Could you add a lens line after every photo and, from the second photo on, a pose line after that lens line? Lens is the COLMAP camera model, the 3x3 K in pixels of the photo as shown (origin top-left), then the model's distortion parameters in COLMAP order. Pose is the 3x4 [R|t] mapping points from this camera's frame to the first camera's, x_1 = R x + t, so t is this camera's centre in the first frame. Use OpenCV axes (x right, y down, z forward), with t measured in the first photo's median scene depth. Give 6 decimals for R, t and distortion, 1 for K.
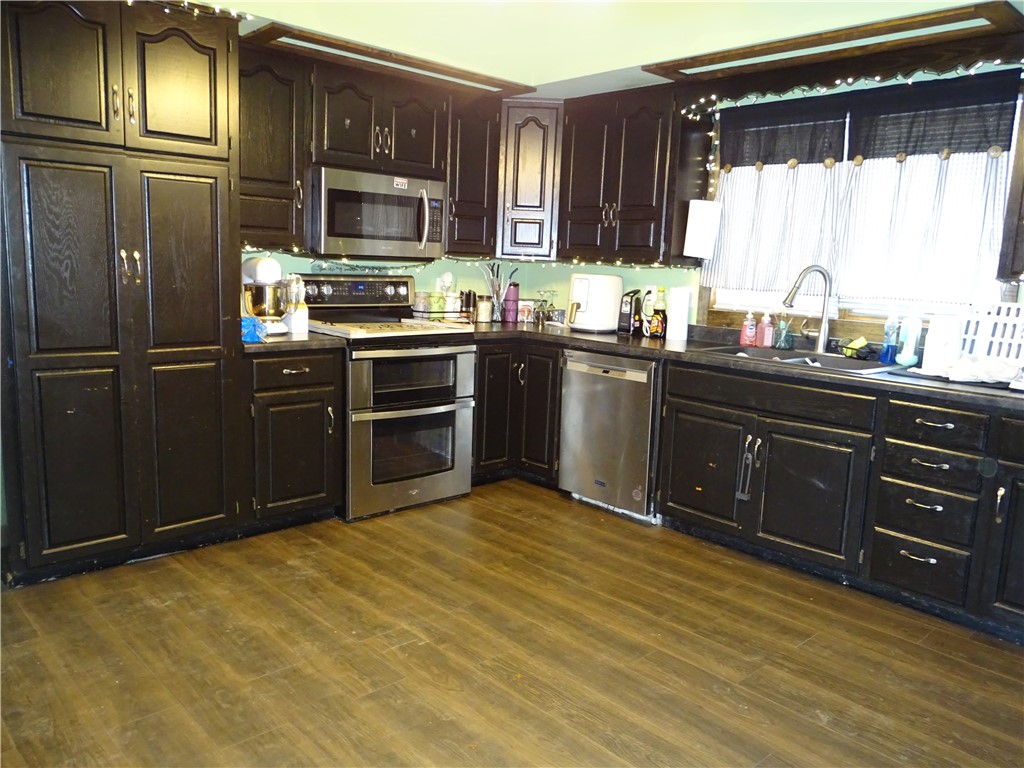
lens RADIAL K [[759.2, 0, 514.5], [0, 759.2, 380.3], [0, 0, 1]] dist [0.001262, 0.003682]
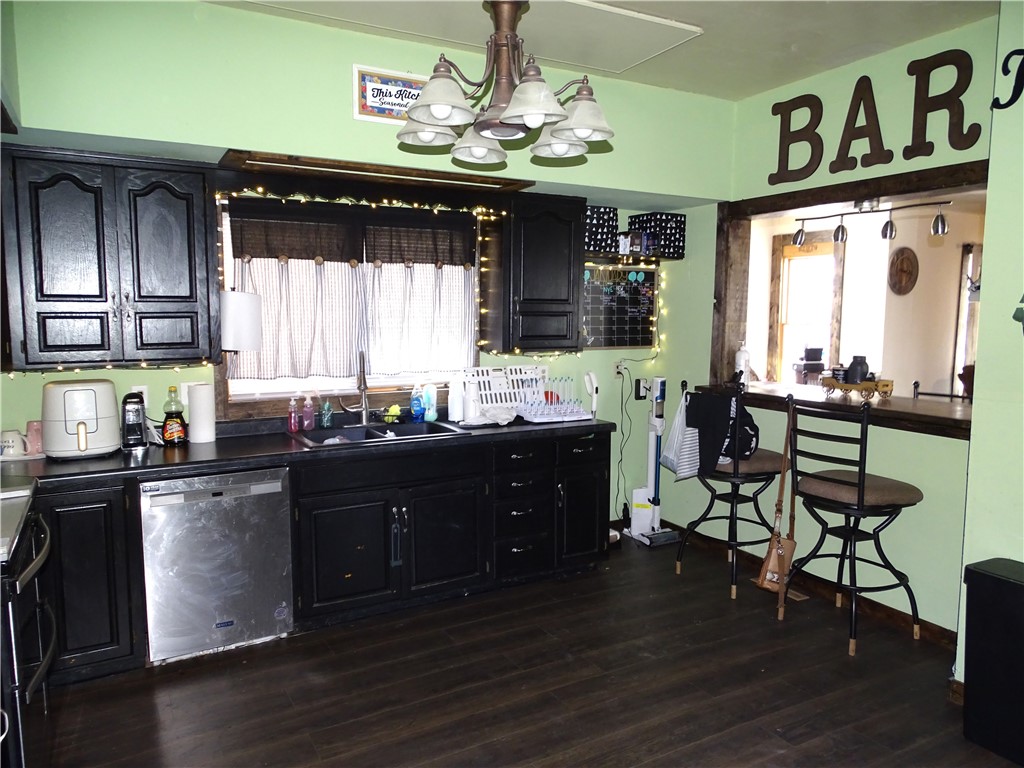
lens RADIAL K [[726.2, 0, 513.8], [0, 726.2, 386.9], [0, 0, 1]] dist [0.008501, -0.007938]
pose [[0.242857, -0.138978, 0.960055, -0.713835], [0.158627, 0.982052, 0.102035, -0.201606], [-0.957005, 0.127511, 0.260543, 0.577010]]
